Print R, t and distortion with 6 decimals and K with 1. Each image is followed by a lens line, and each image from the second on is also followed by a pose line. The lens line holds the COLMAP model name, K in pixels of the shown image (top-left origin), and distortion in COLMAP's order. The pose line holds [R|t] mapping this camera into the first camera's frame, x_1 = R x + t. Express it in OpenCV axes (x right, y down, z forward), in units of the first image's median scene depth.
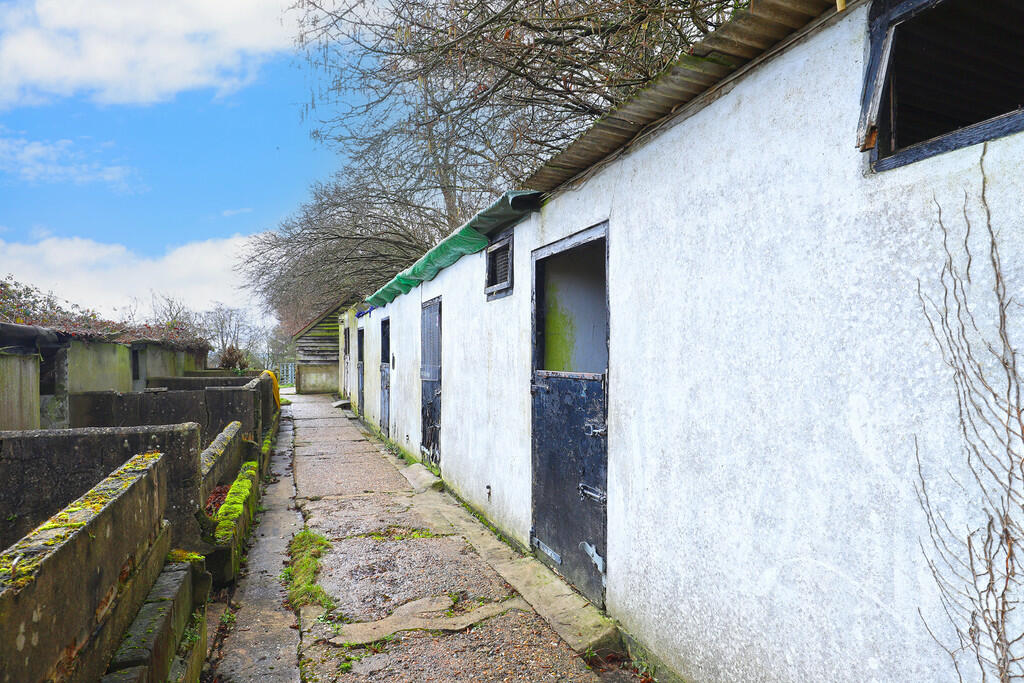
lens RADIAL K [[624.7, 0, 511.6], [0, 624.7, 346.5], [0, 0, 1]] dist [-0.000749, -0.000016]
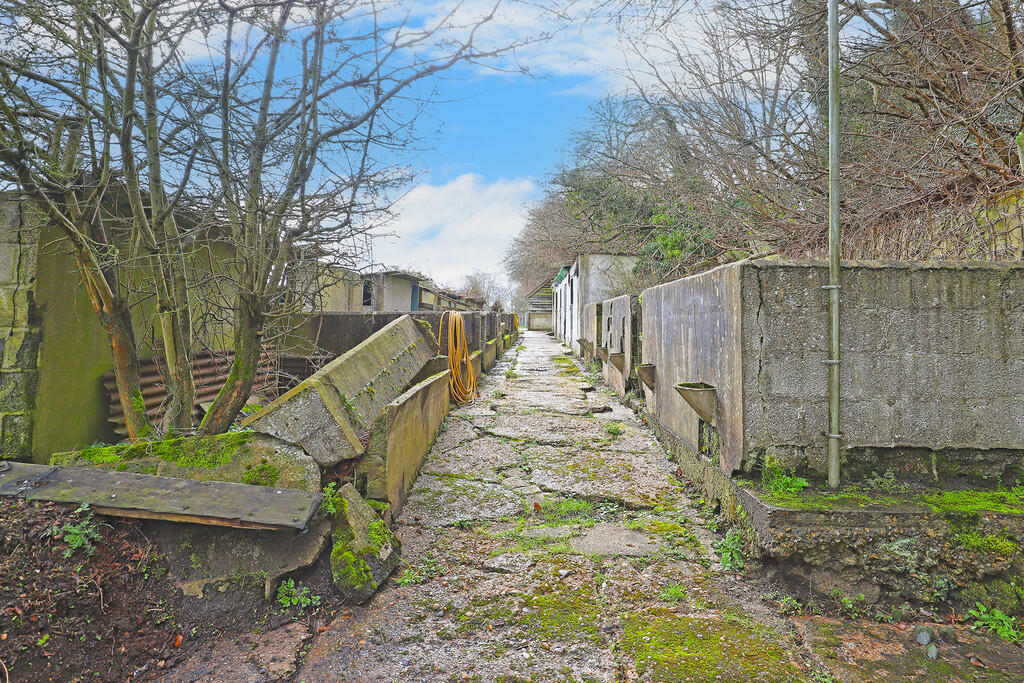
lens RADIAL K [[624.7, 0, 511.6], [0, 624.7, 337.8], [0, 0, 1]] dist [-0.000749, -0.000016]
pose [[0.931541, 0.028023, -0.362555, 0.216618], [-0.009572, 0.998570, 0.052590, 0.007434], [0.363510, -0.045519, 0.930477, -0.558242]]
